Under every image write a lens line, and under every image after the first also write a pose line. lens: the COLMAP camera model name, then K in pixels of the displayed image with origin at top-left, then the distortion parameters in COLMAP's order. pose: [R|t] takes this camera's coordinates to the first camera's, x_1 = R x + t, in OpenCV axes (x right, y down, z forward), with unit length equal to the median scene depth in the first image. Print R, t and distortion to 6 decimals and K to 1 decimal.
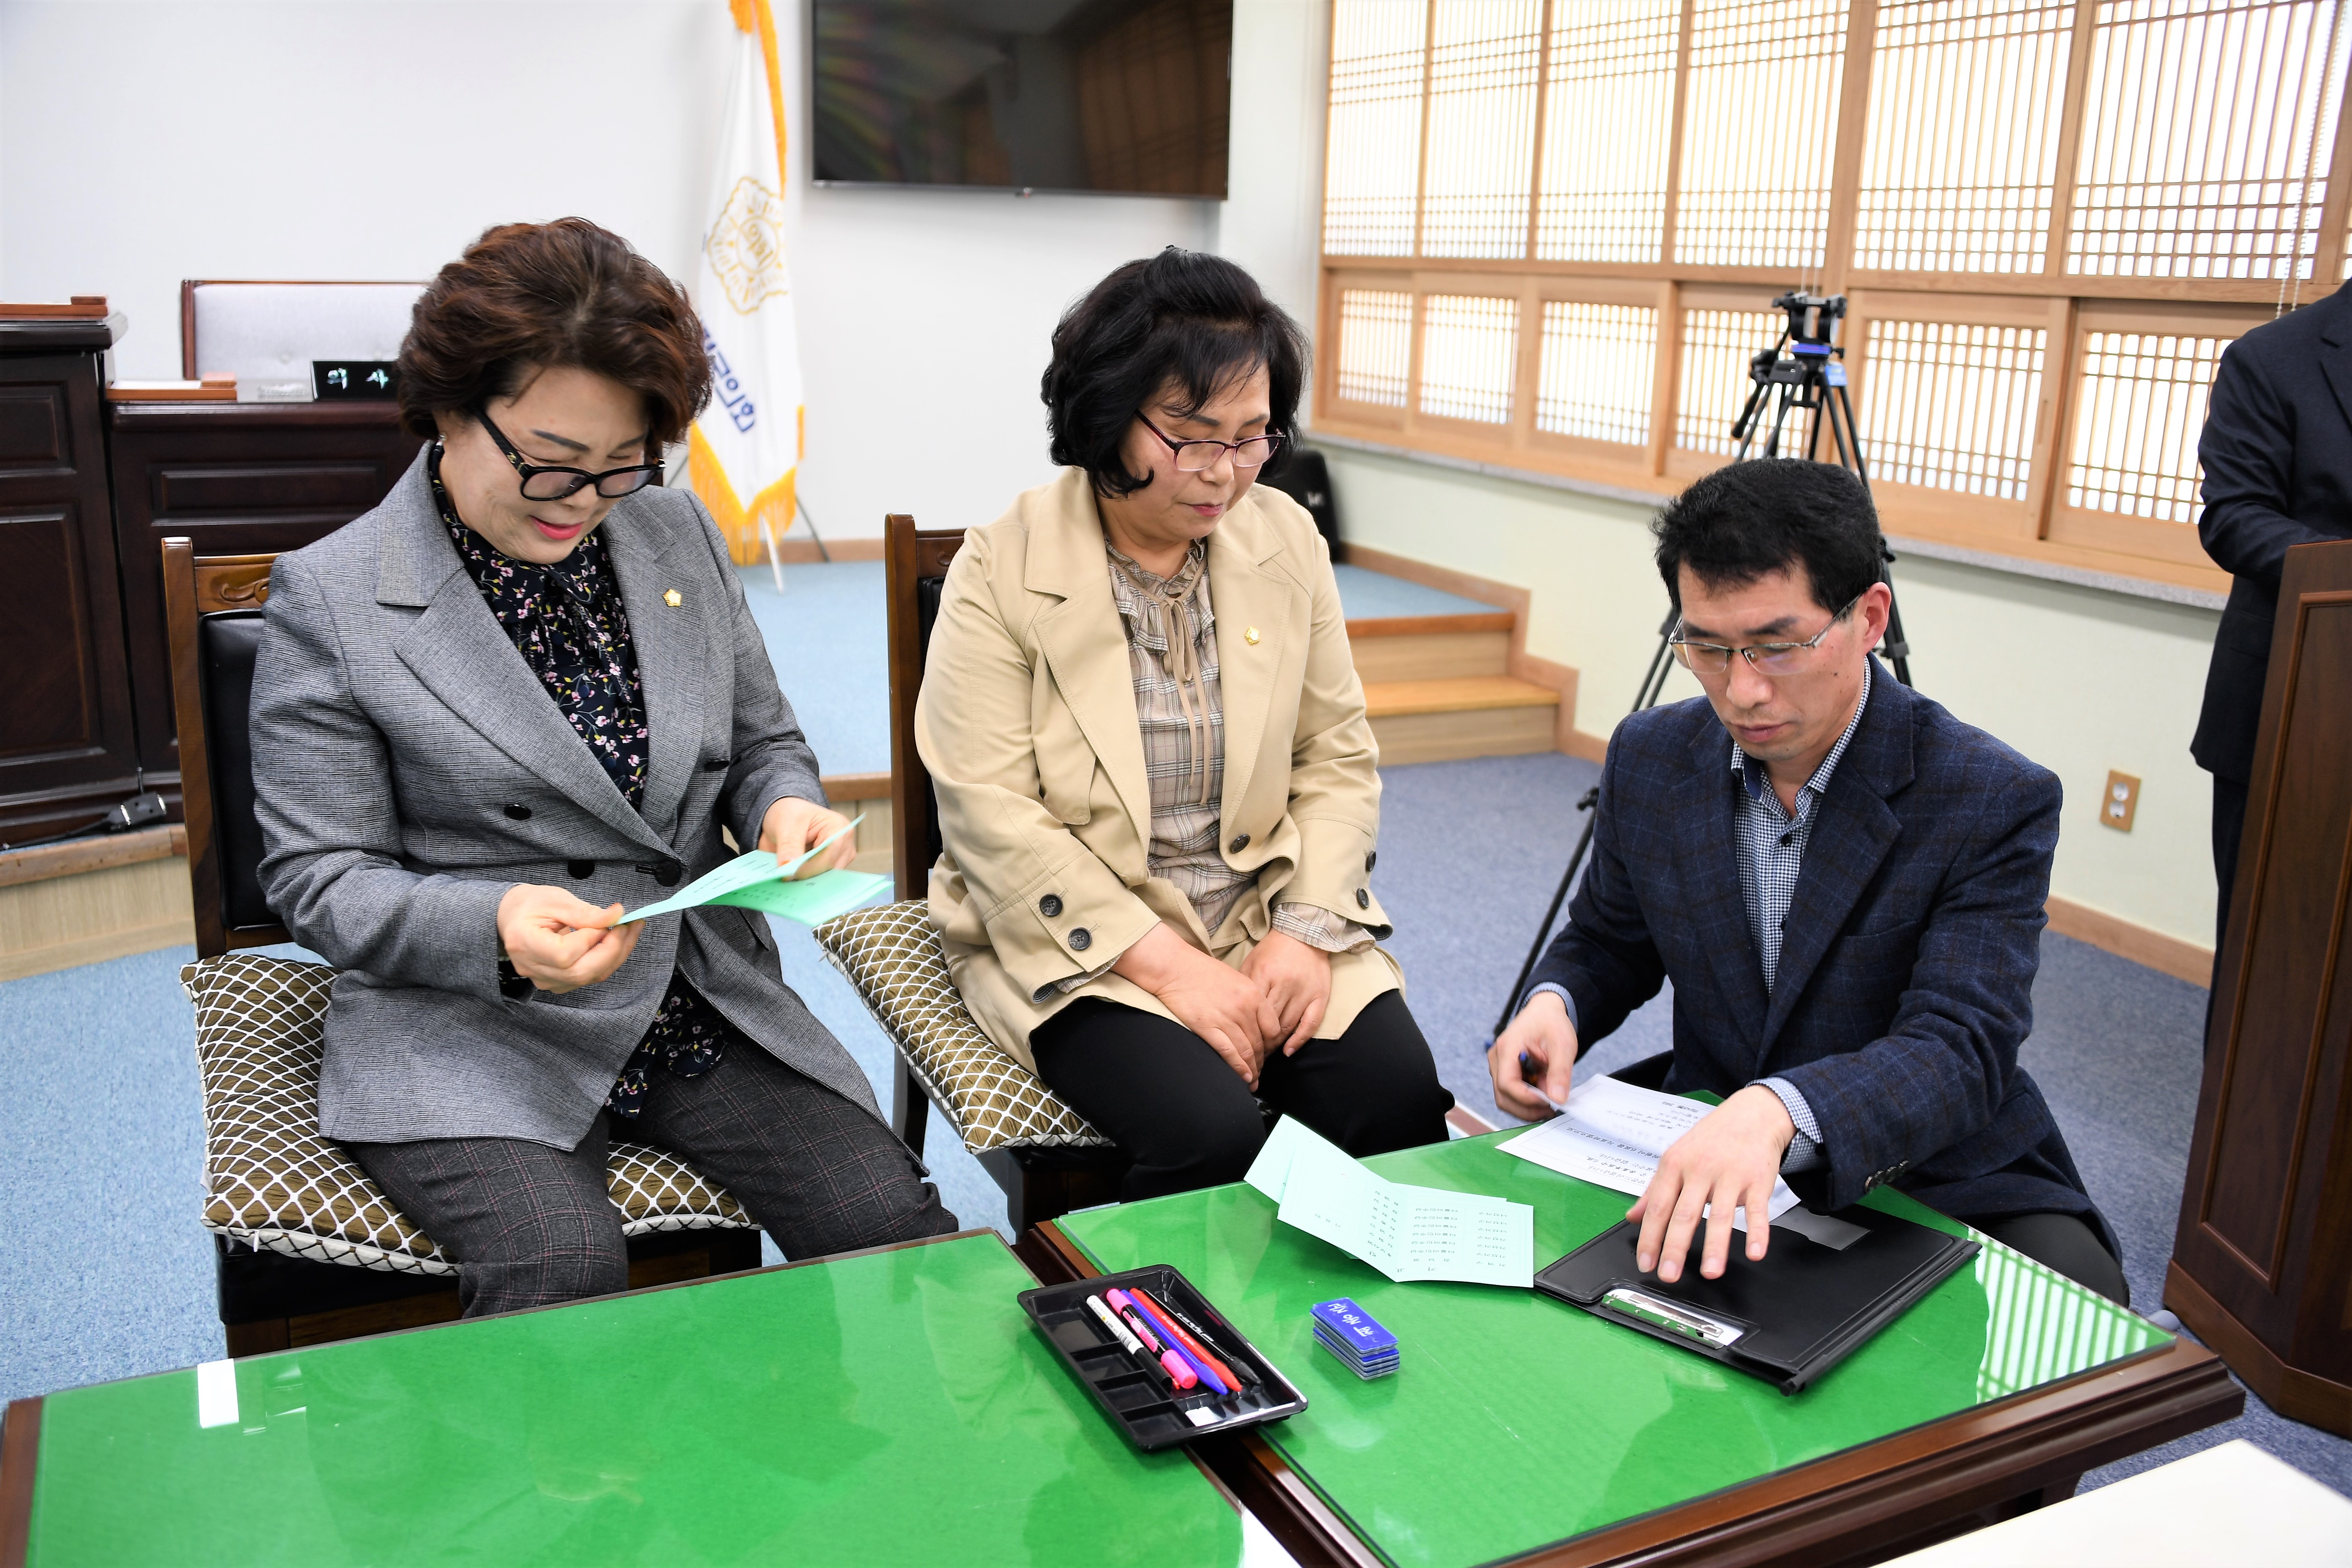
lens RADIAL K [[2078.3, 0, 1185.7], [0, 2078.3, 774.2], [0, 0, 1]] dist [-0.064889, 0.015999]
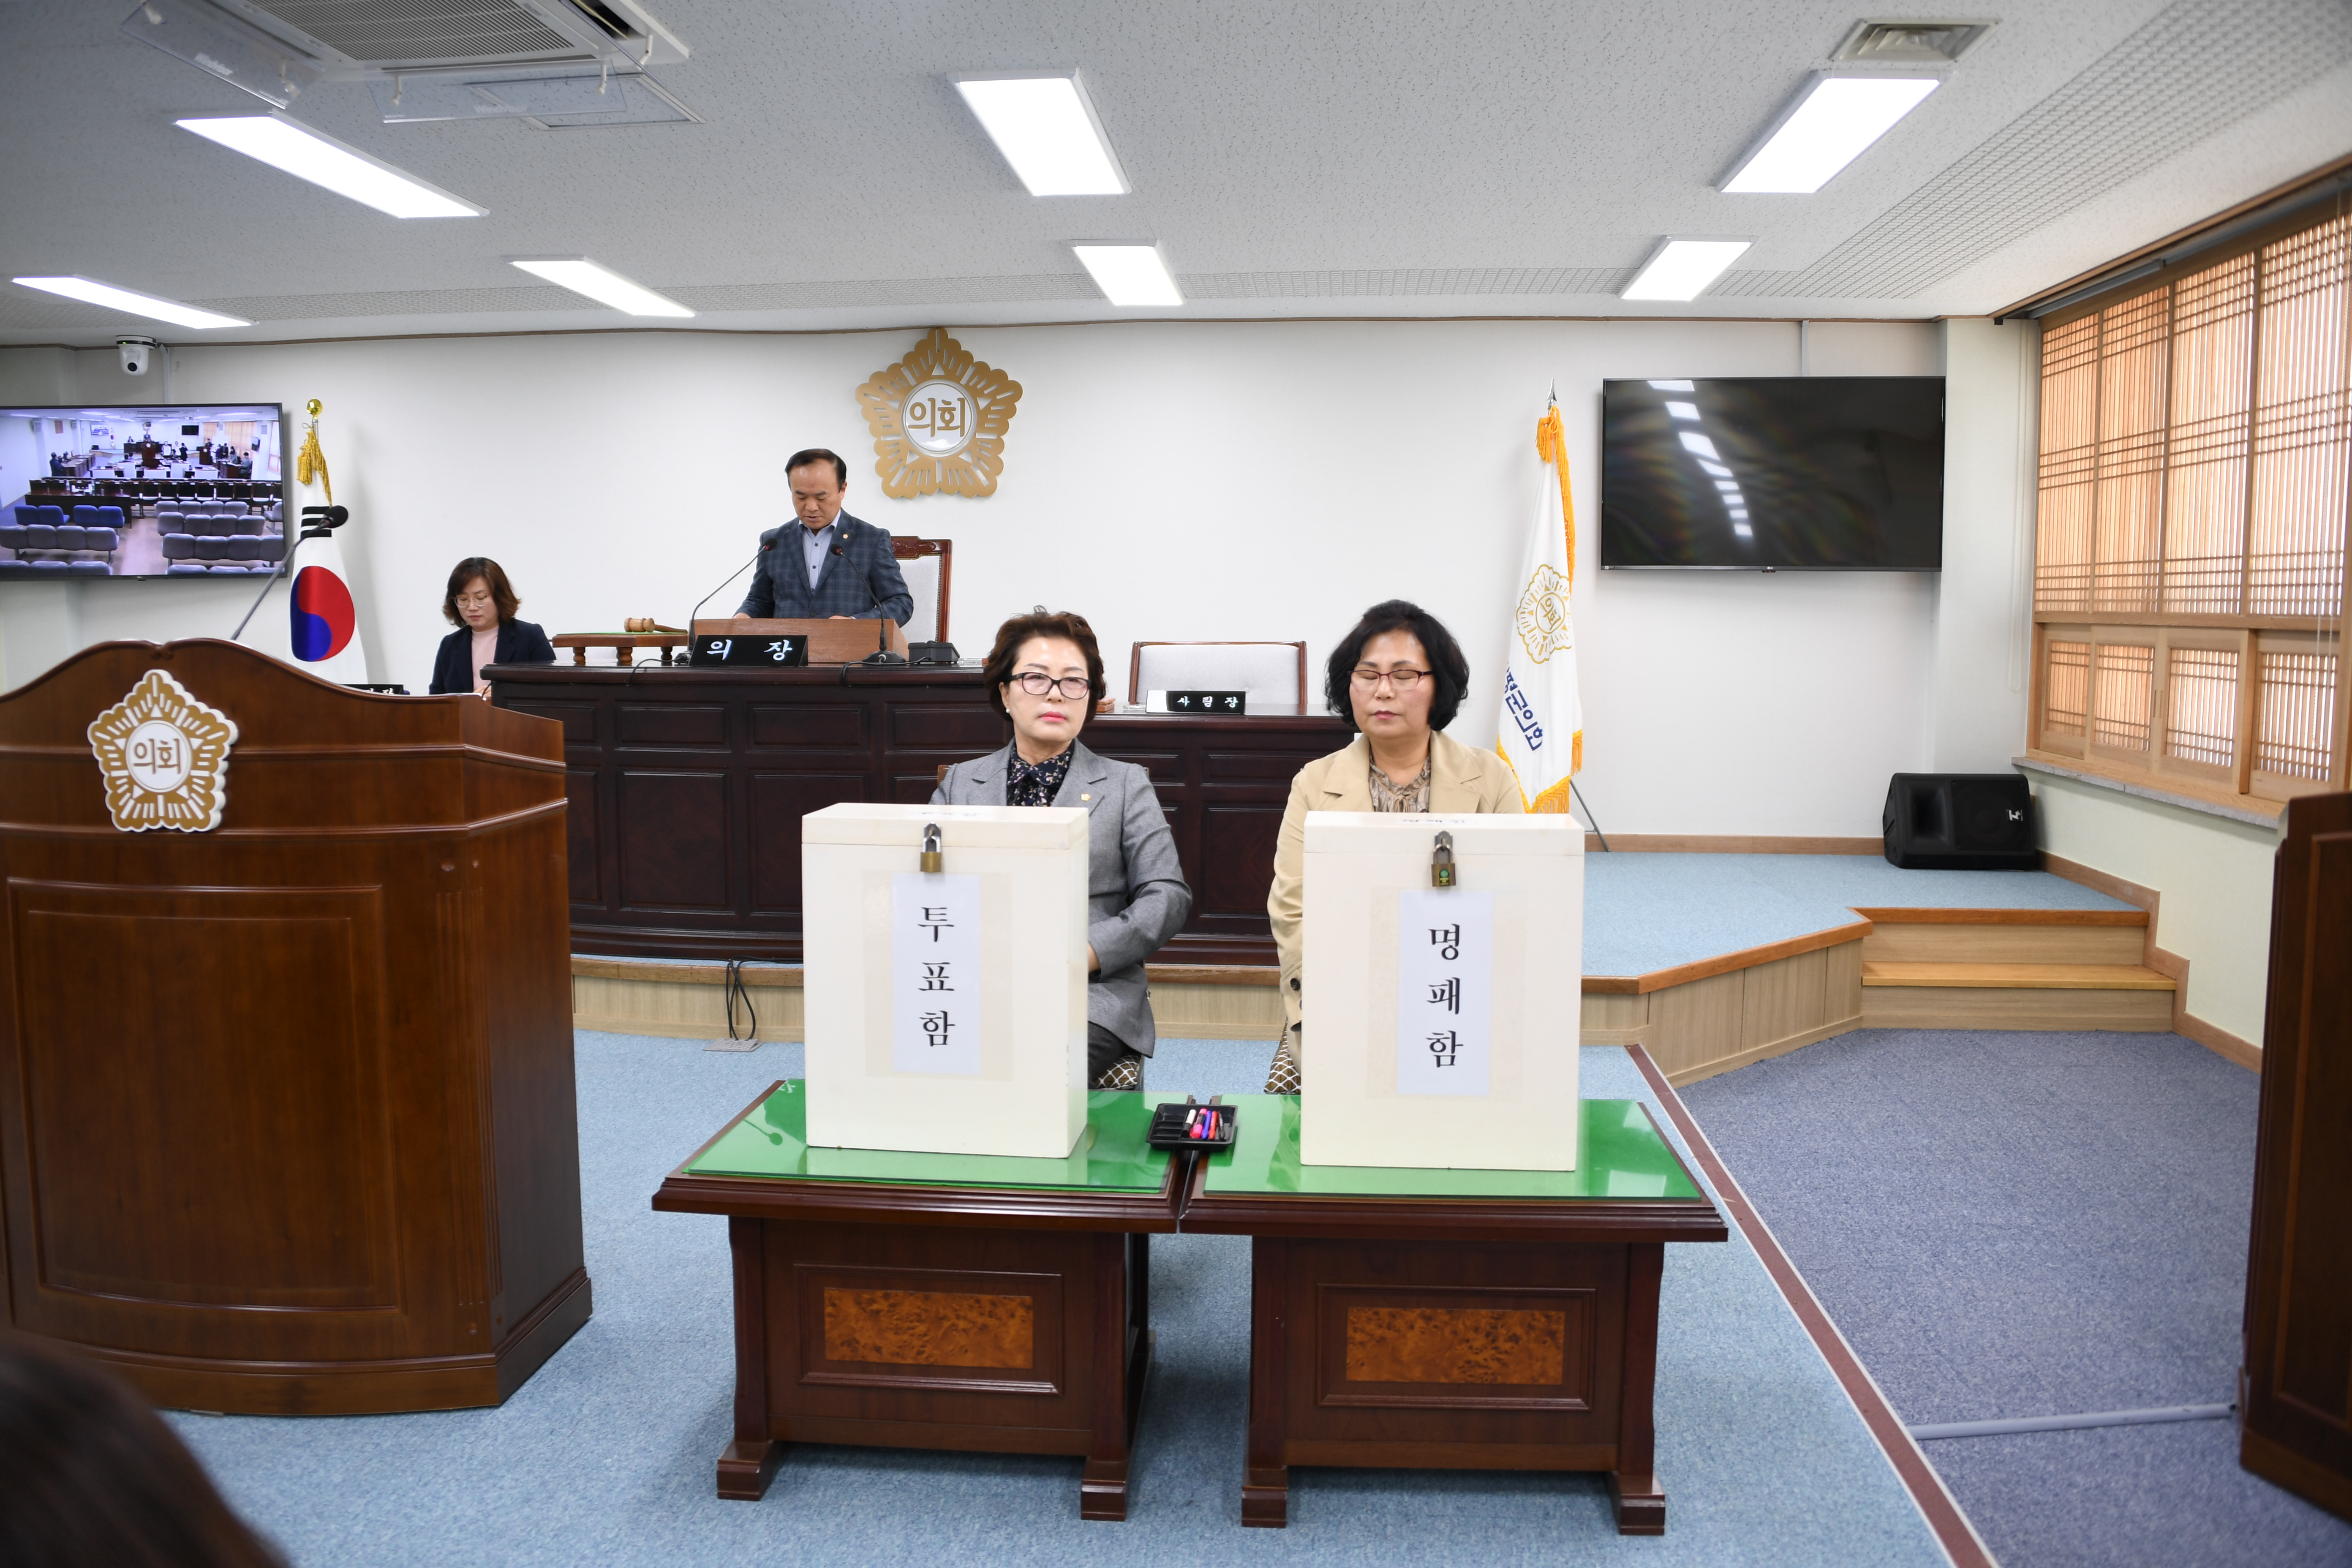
lens RADIAL K [[1864.2, 0, 1174.4], [0, 1864.2, 801.2], [0, 0, 1]] dist [-0.106111, 0.011445]
pose [[0.864433, 0.024270, -0.502162, 0.194519], [-0.097759, 0.987883, -0.120539, 0.036703], [0.493152, 0.153288, 0.856332, -0.146556]]
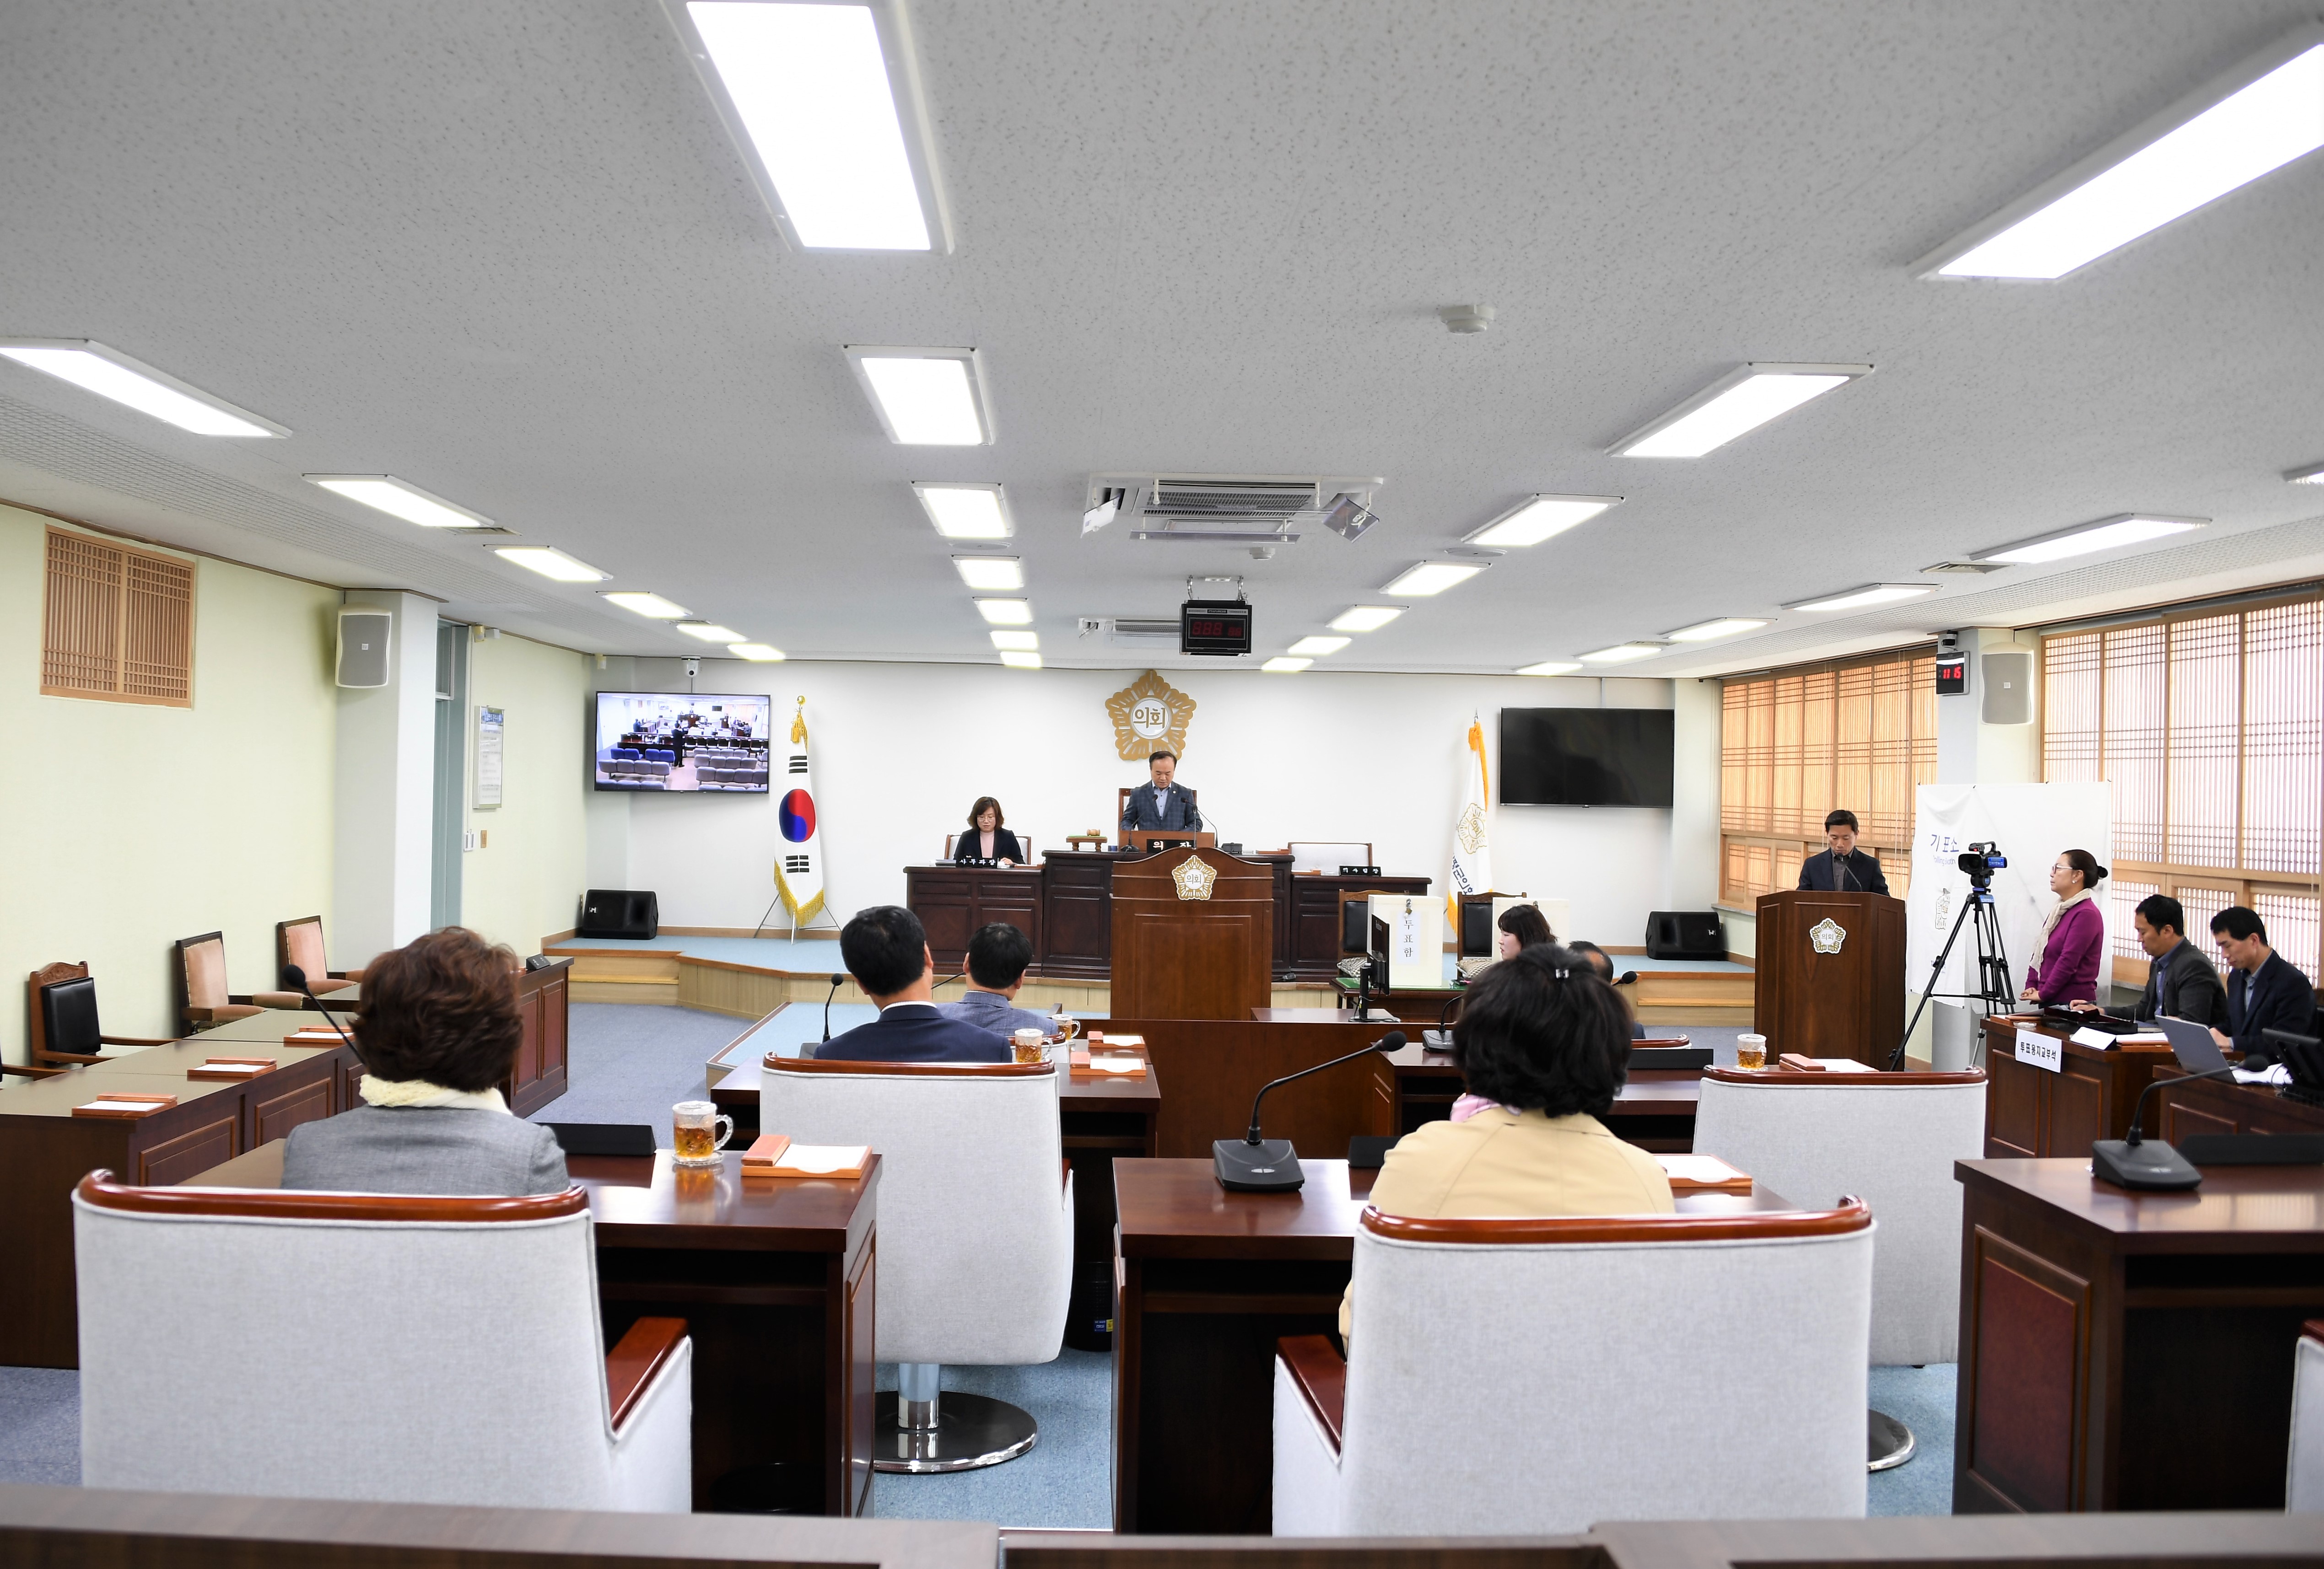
lens RADIAL K [[1841.7, 0, 1168.5], [0, 1841.7, 775.6], [0, 0, 1]] dist [-0.106111, 0.011445]
pose [[0.915198, -0.015832, -0.402694, 0.377410], [-0.088240, 0.967110, -0.238562, 0.271370], [0.393227, 0.253865, 0.883700, -1.237737]]
